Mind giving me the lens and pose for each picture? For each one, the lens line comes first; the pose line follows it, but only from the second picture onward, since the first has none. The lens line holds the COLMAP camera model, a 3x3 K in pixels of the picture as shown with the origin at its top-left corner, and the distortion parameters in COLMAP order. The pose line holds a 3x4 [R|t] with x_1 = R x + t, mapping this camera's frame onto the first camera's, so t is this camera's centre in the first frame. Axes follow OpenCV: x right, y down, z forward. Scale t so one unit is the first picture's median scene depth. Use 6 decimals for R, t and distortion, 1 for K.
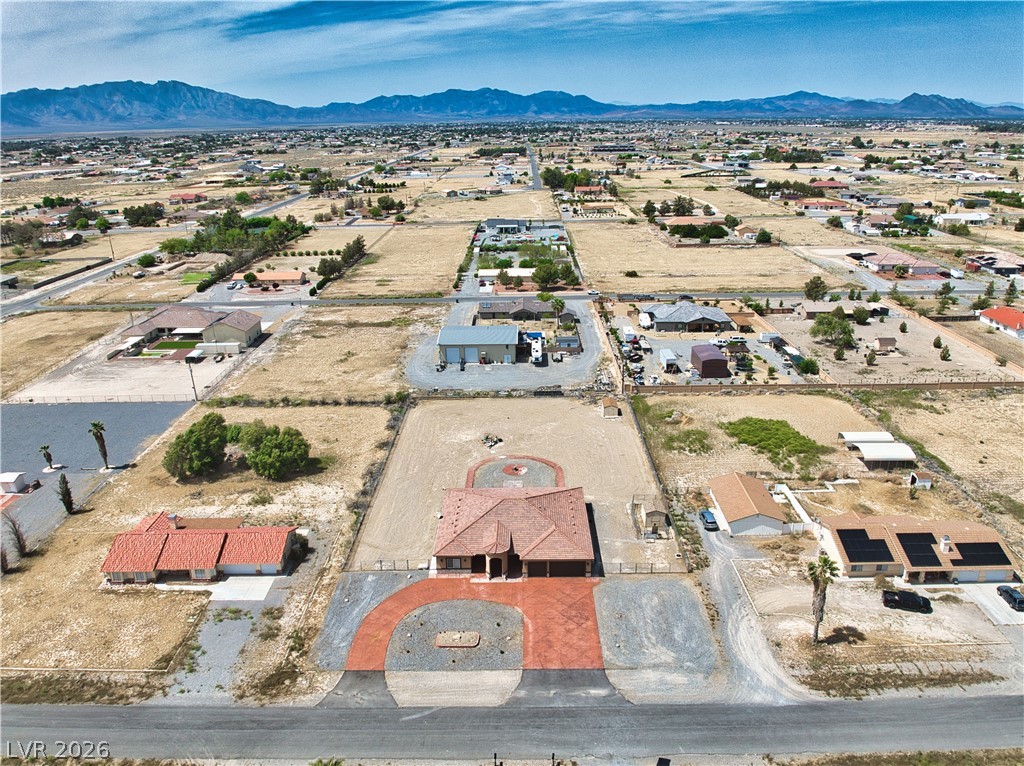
lens RADIAL K [[744.4, 0, 512.0], [0, 744.4, 383.0], [0, 0, 1]] dist [-0.005104, -0.065121]
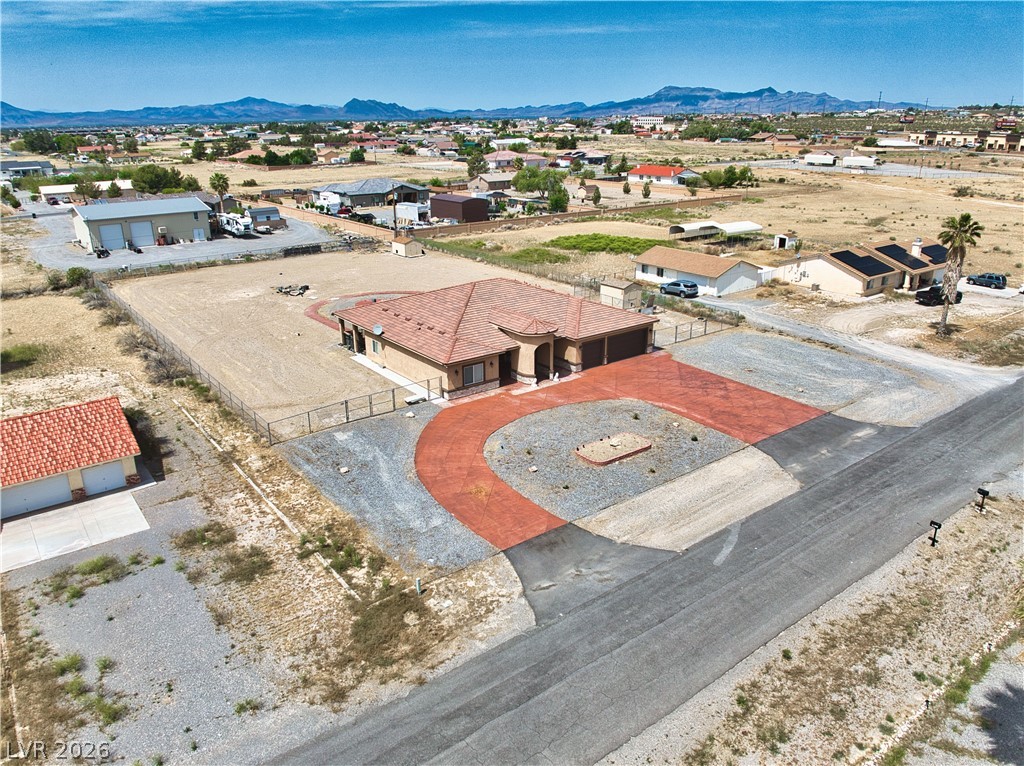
lens RADIAL K [[755.0, 0, 512.0], [0, 755.0, 383.0], [0, 0, 1]] dist [-0.048874, -0.000141]
pose [[0.785910, -0.194414, 0.586983, -0.392157], [0.199578, 0.978235, 0.056785, 0.224115], [-0.585247, 0.072521, 0.807605, 0.530547]]
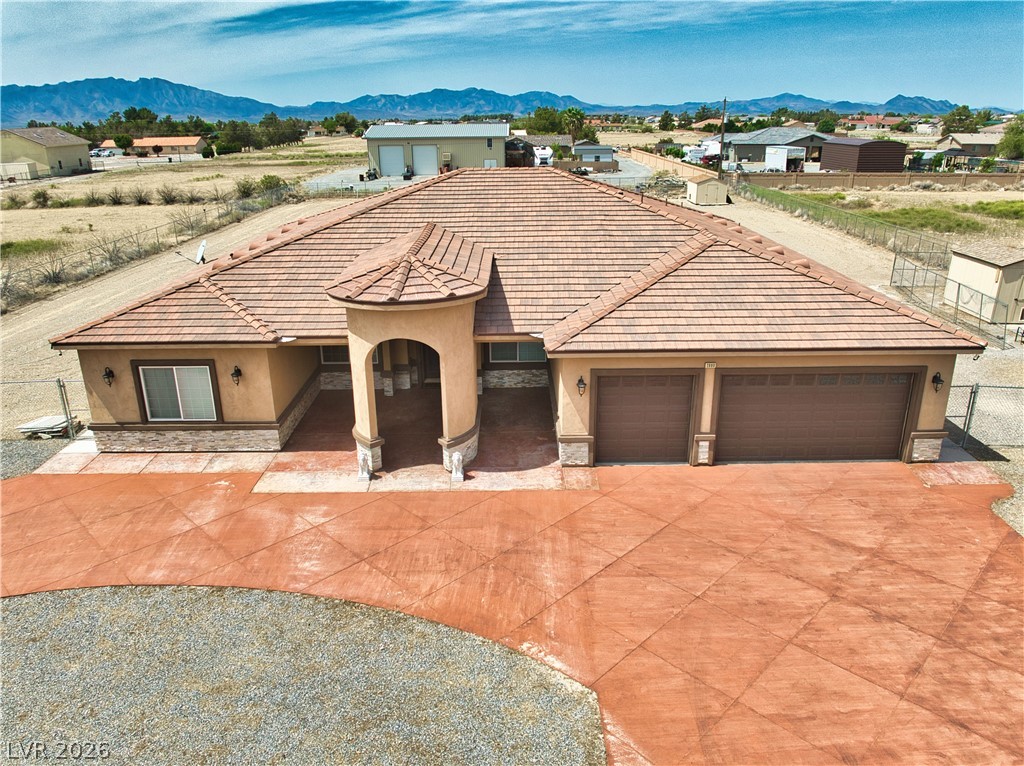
lens RADIAL K [[755.0, 0, 512.0], [0, 755.0, 383.0], [0, 0, 1]] dist [-0.048874, -0.000141]
pose [[0.999813, 0.001786, 0.019260, -0.000373], [-0.001758, 0.999997, -0.001463, 0.241874], [-0.019263, 0.001429, 0.999813, 0.821481]]
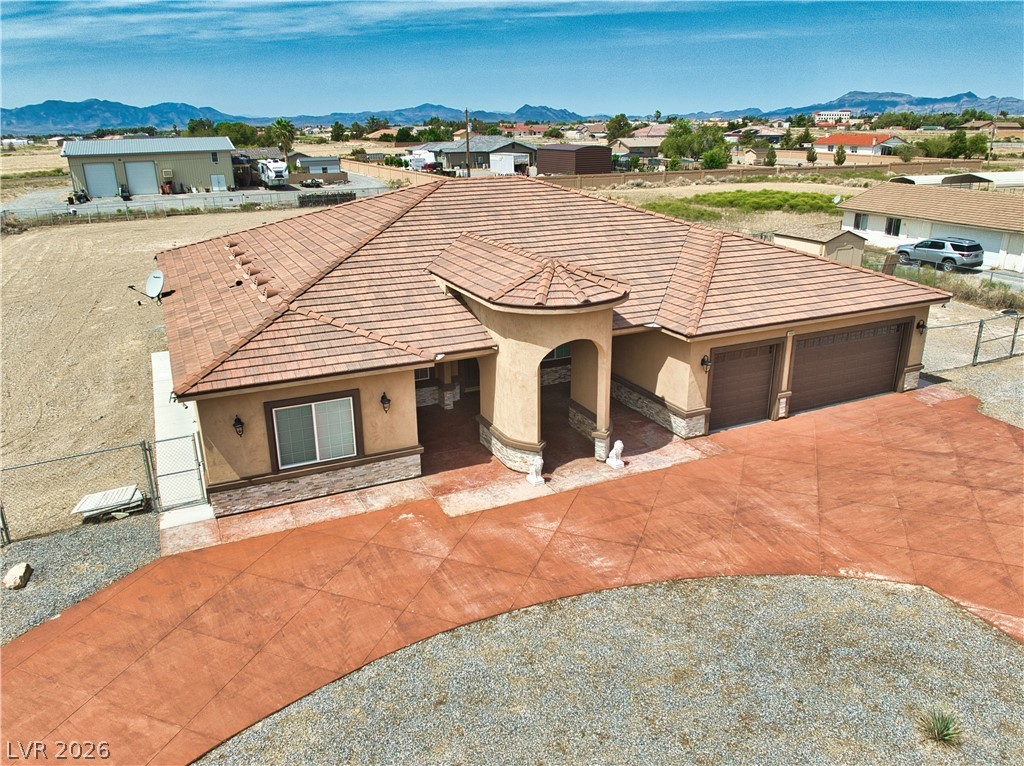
lens RADIAL K [[755.0, 0, 512.0], [0, 755.0, 383.0], [0, 0, 1]] dist [-0.048874, -0.000141]
pose [[0.898652, -0.133907, 0.417723, -0.108138], [0.140609, 0.989954, 0.014852, 0.237102], [-0.415516, 0.045389, 0.908453, 0.837143]]
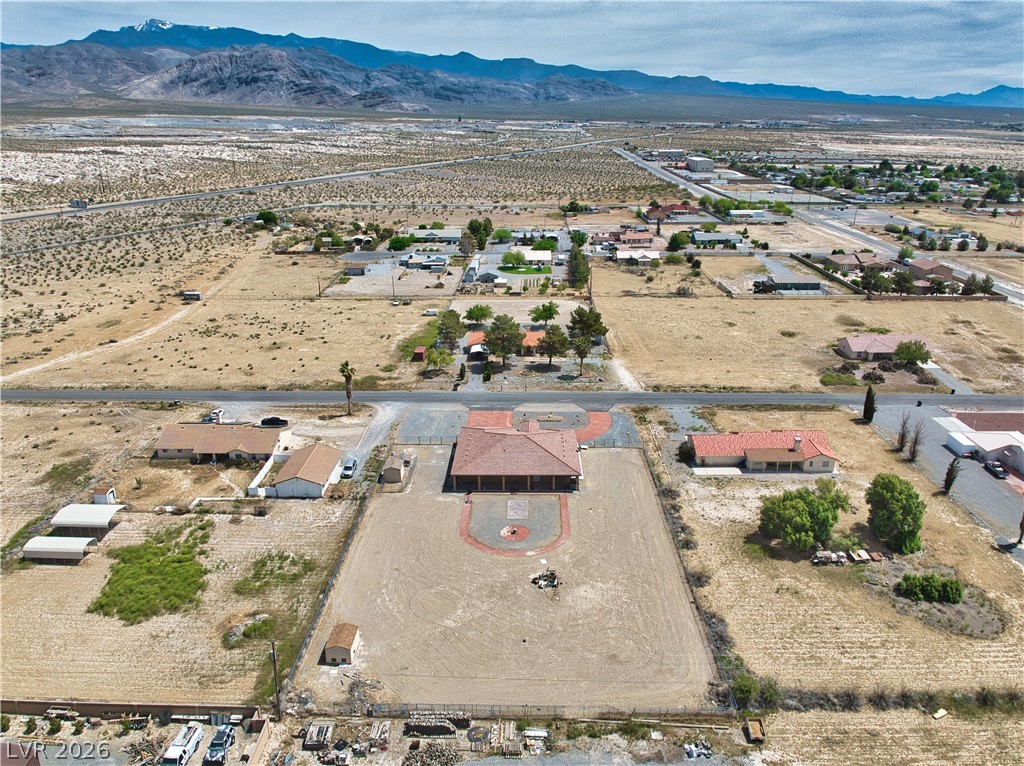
lens RADIAL K [[748.2, 0, 526.7], [0, 748.2, 383.4], [0, 0, 1]] dist [-0.043011, -0.004793]
pose [[-0.999718, 0.023669, -0.002019, -0.014981], [0.017143, 0.777713, 0.628386, -0.722304], [0.016444, 0.628174, -0.777899, 2.040368]]
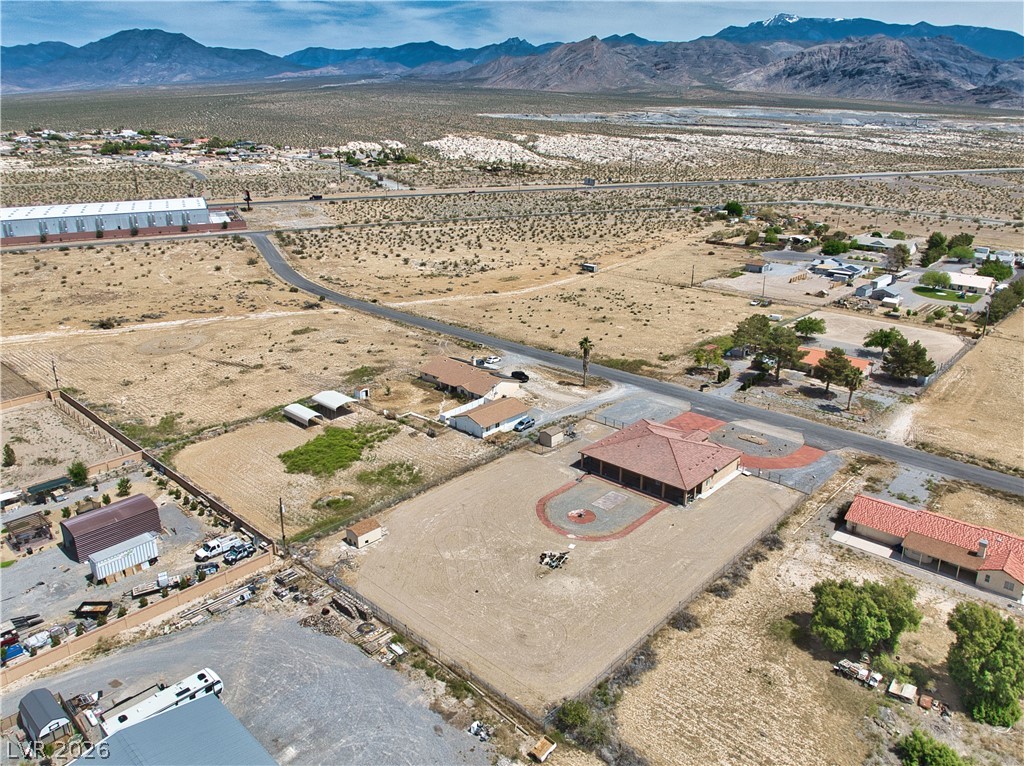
lens RADIAL K [[755.0, 0, 512.0], [0, 755.0, 383.0], [0, 0, 1]] dist [-0.048874, -0.000141]
pose [[-0.746955, -0.204228, 0.632731, -0.607598], [0.236982, 0.807372, 0.540360, -0.667105], [-0.621207, 0.553571, -0.554673, 1.909402]]
